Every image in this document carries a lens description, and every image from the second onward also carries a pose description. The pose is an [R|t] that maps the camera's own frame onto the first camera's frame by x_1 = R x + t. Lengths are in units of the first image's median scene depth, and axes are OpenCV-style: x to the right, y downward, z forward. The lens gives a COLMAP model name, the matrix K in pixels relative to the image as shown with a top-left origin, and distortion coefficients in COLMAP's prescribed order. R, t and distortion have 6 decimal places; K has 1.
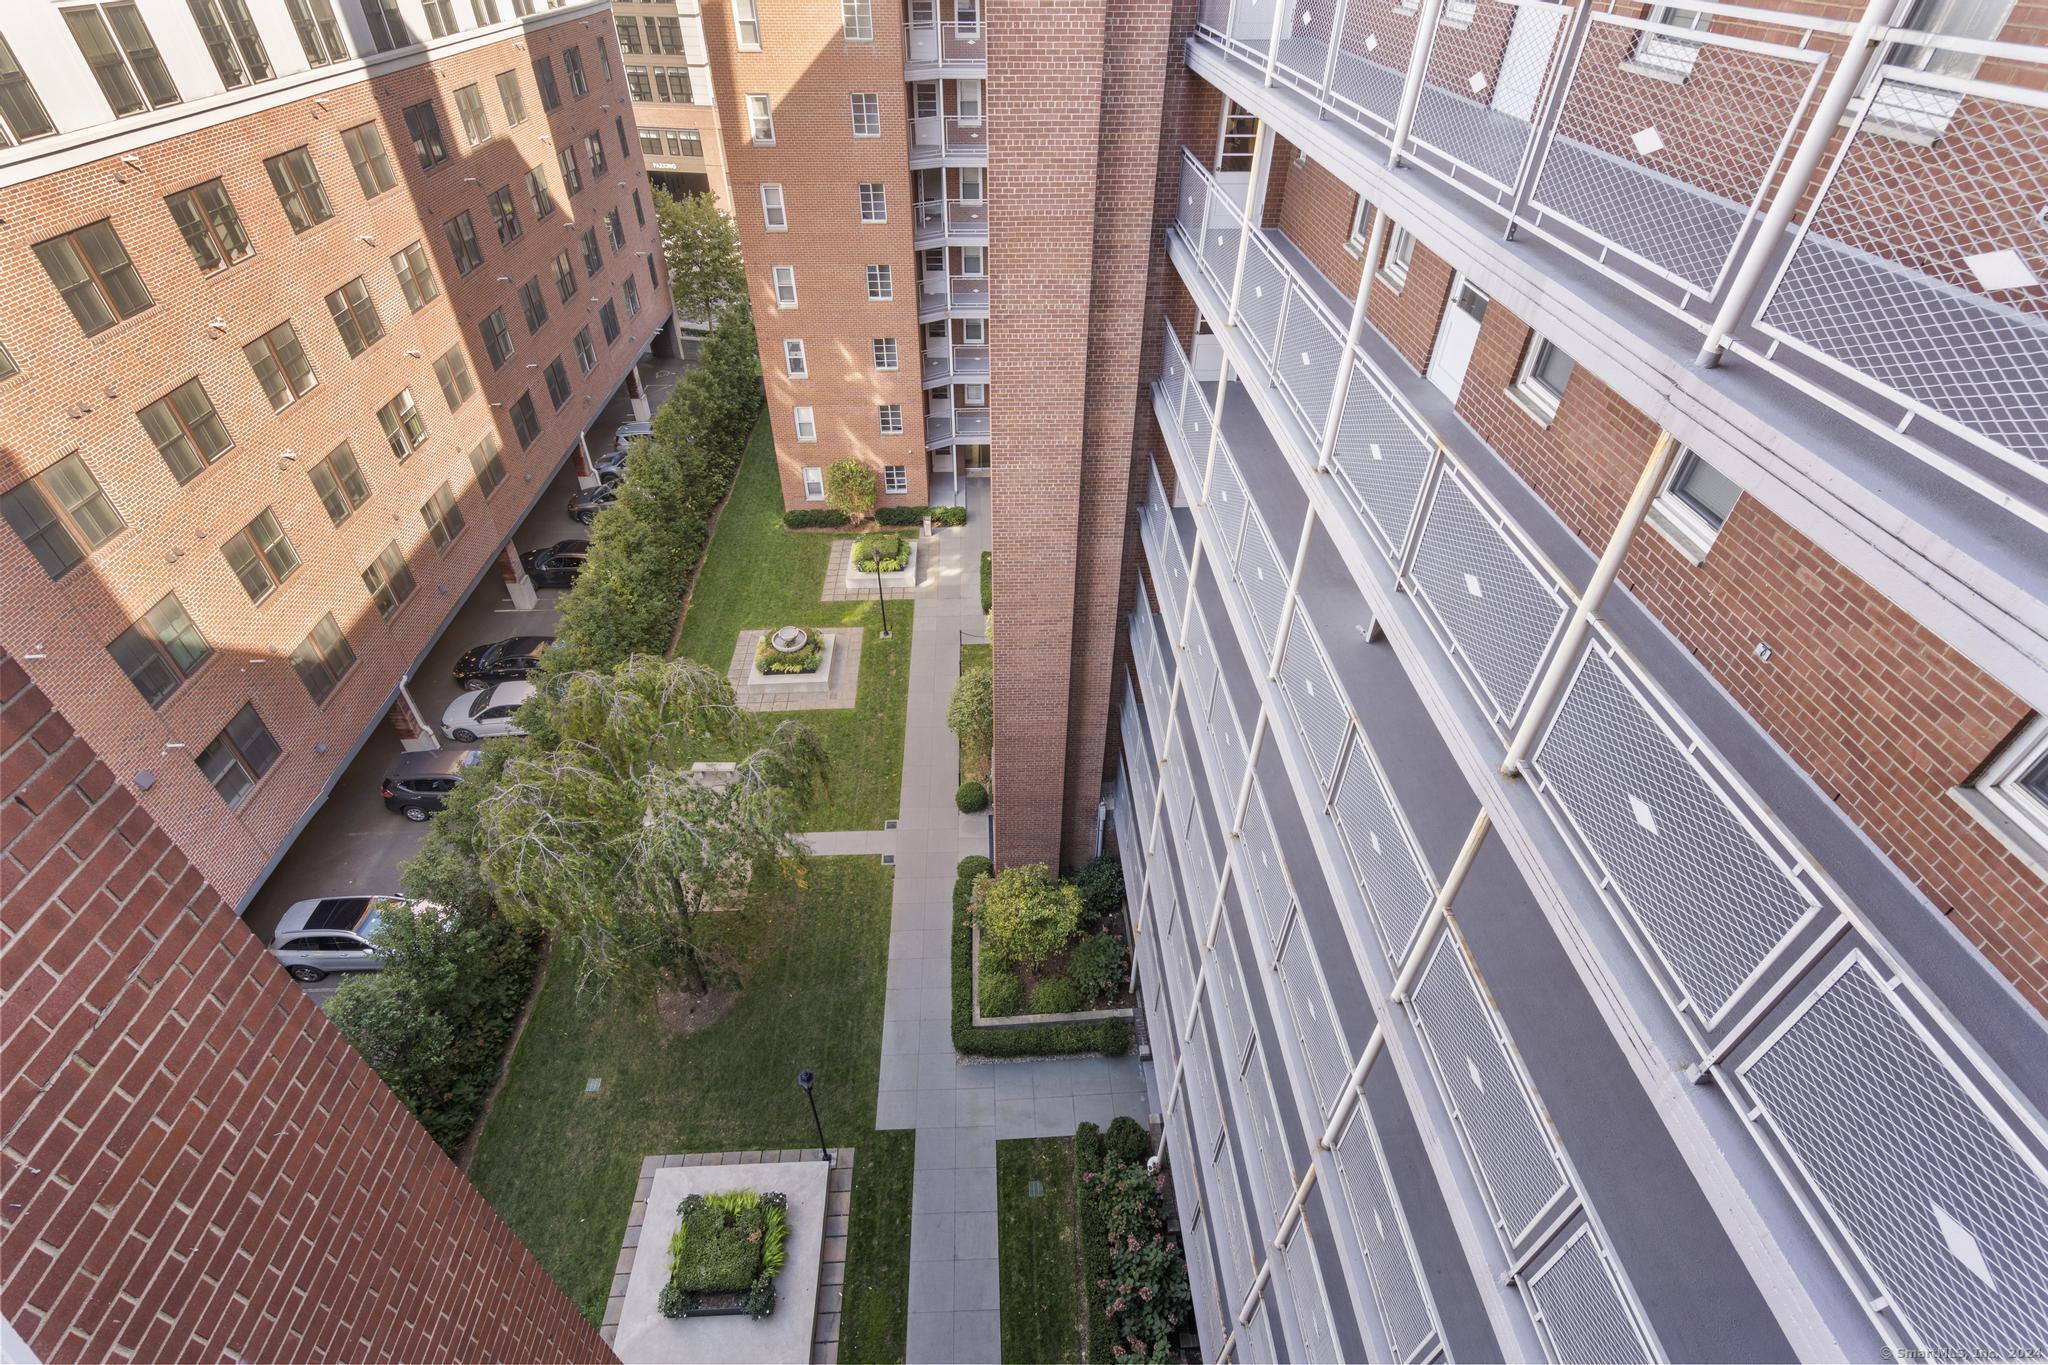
lens RADIAL K [[938.9, 0, 1021.8], [0, 938.9, 677.9], [0, 0, 1]] dist [-0.007730, 0.004408]
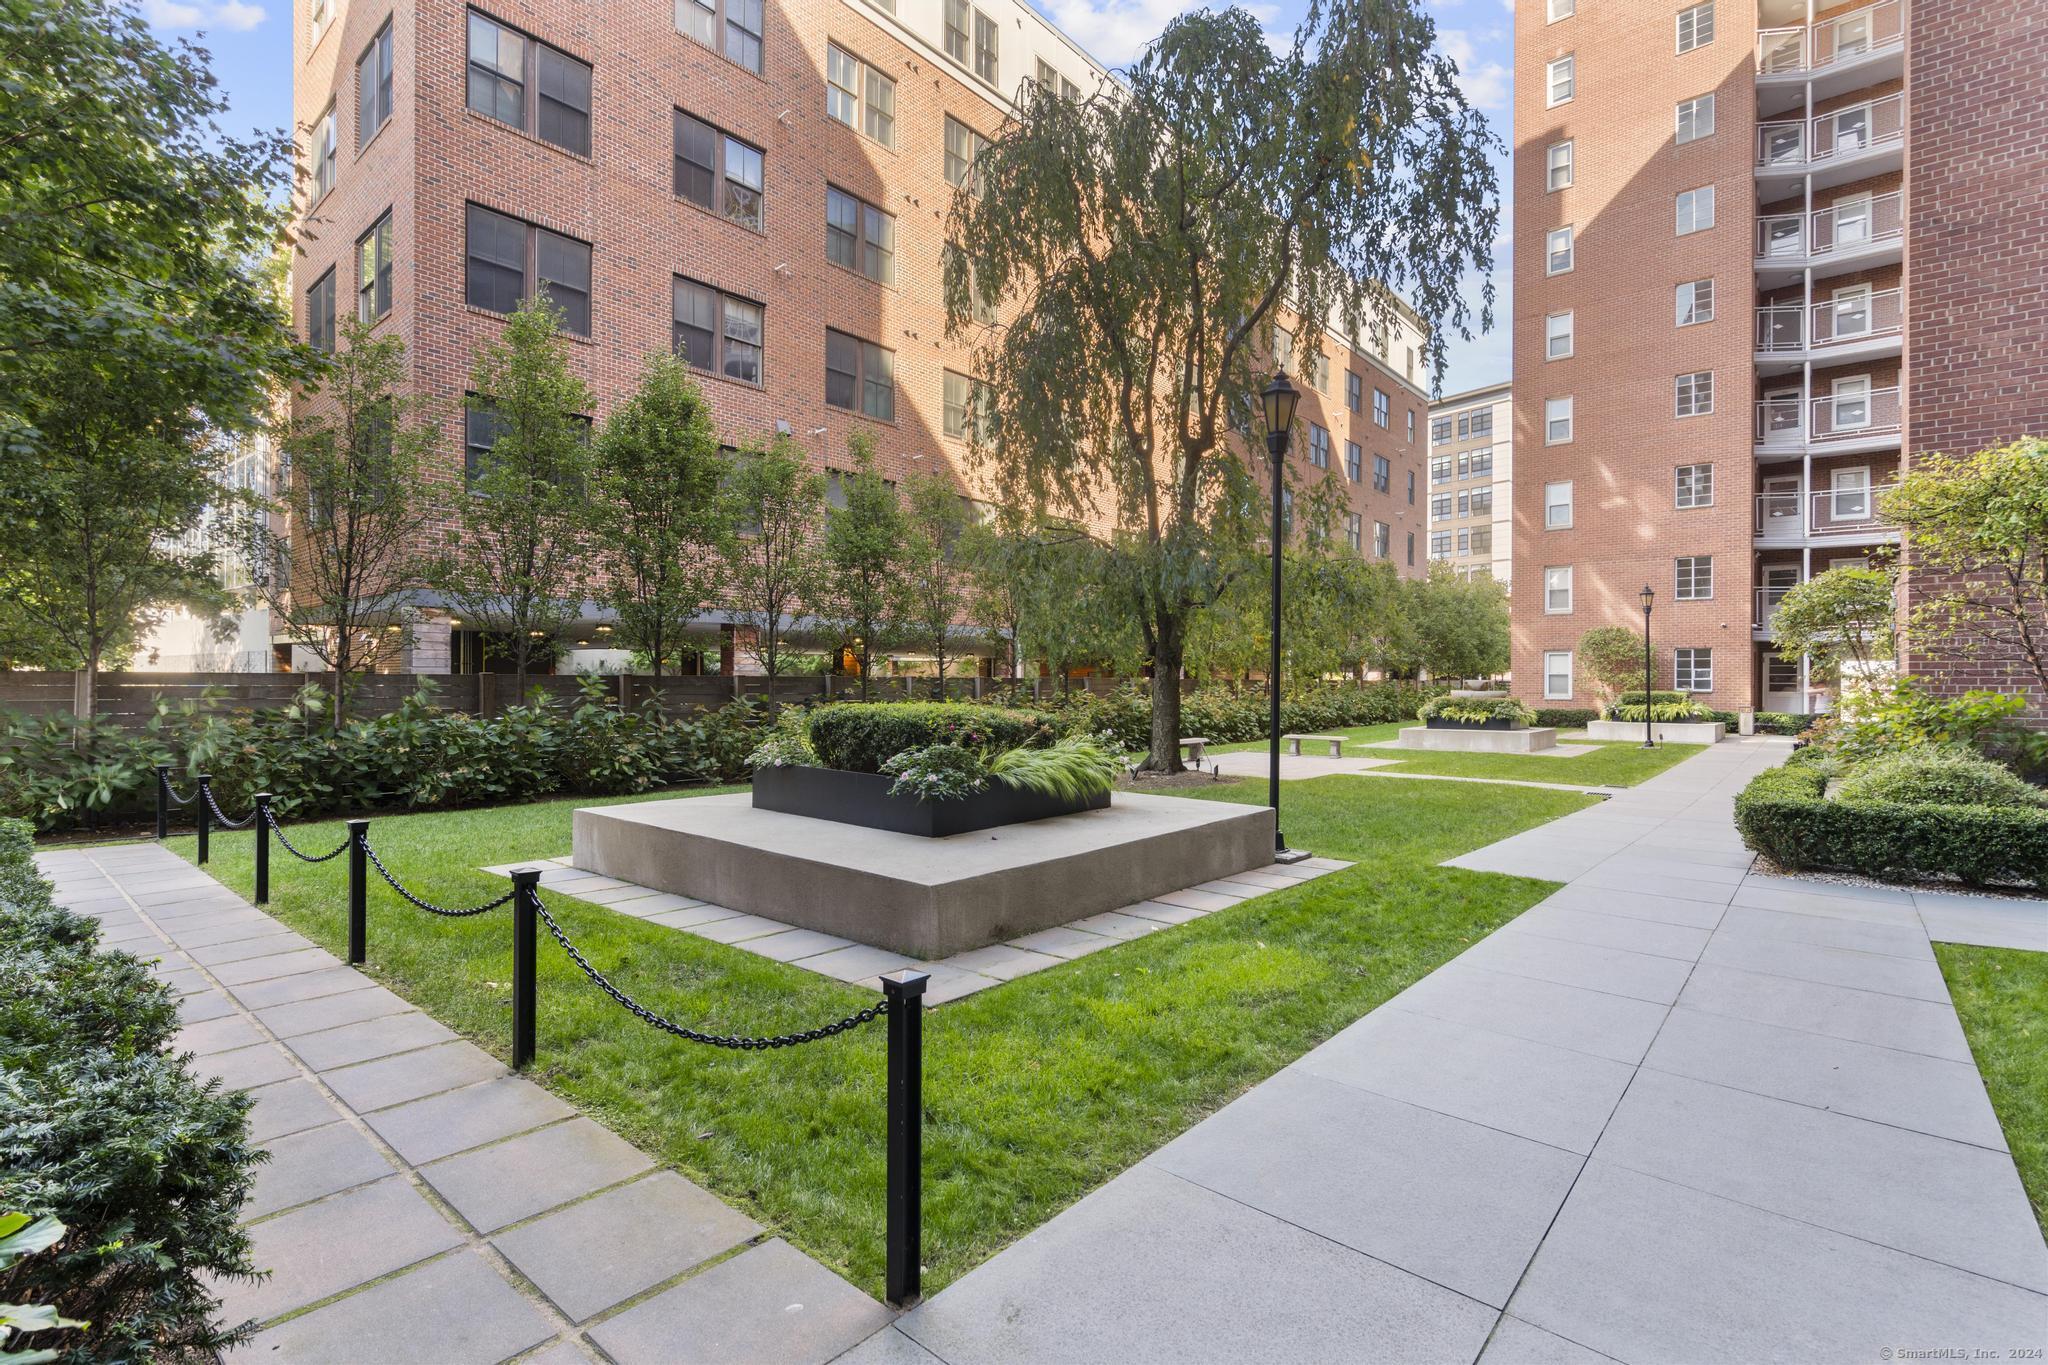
lens RADIAL K [[938.9, 0, 1008.7], [0, 938.9, 683.0], [0, 0, 1]] dist [-0.007730, 0.004408]
pose [[0.713861, -0.007172, -0.700251, -0.012759], [-0.442593, 0.770294, -0.459084, 0.376046], [0.542692, 0.637648, 0.546709, 0.395195]]
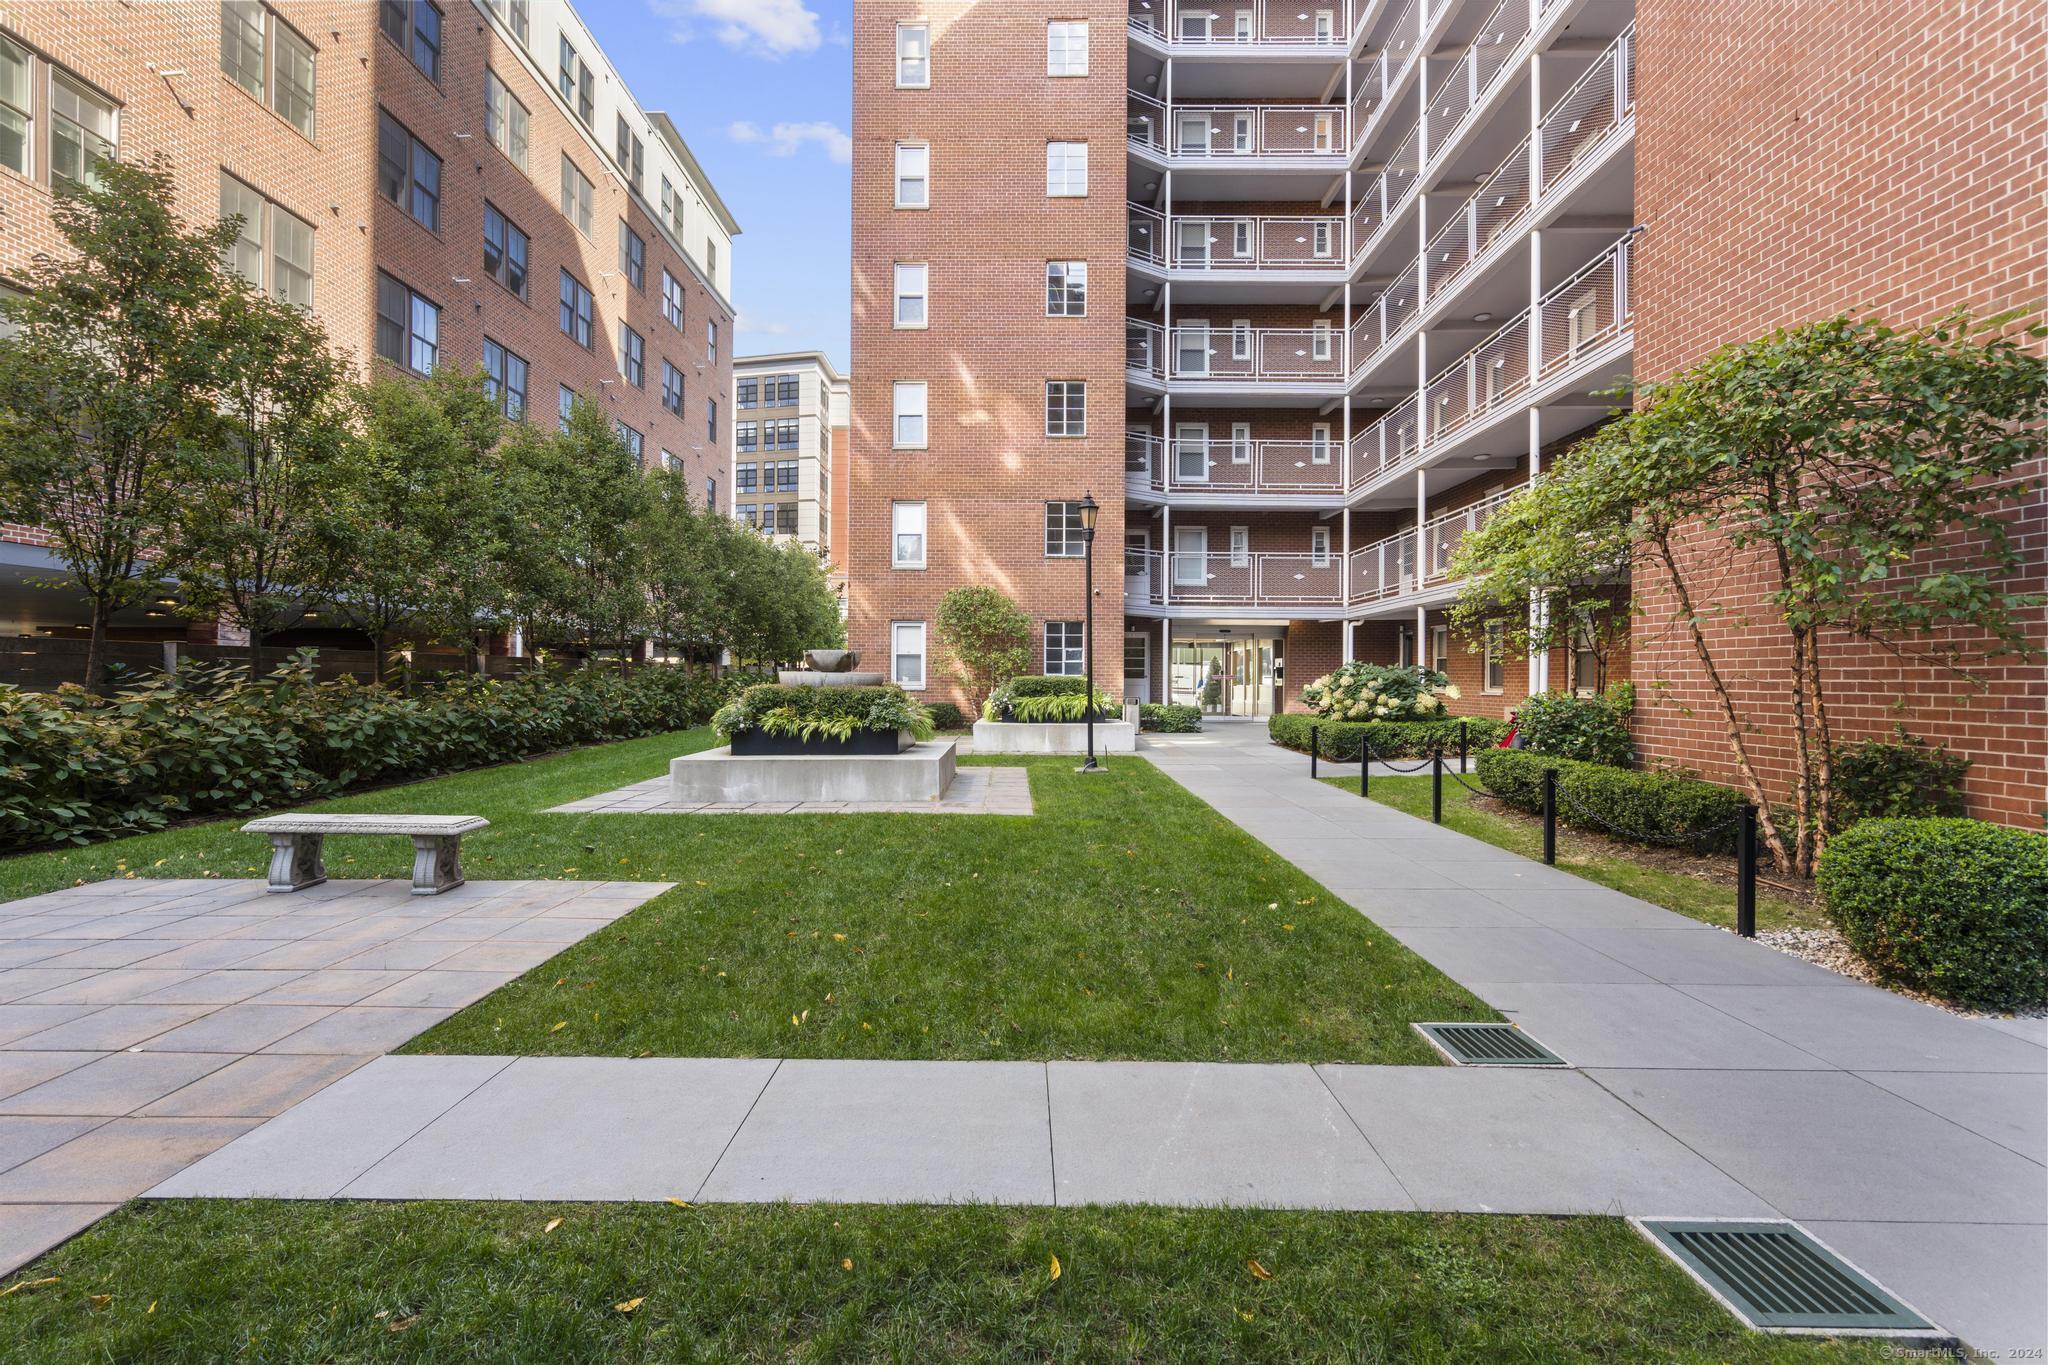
lens RADIAL K [[938.9, 0, 1018.5], [0, 938.9, 675.8], [0, 0, 1]] dist [-0.007730, 0.004408]
pose [[0.998268, -0.006277, -0.058488, -0.144751], [-0.032488, 0.770063, -0.637140, 0.154554], [0.049039, 0.637937, 0.768526, 0.670875]]
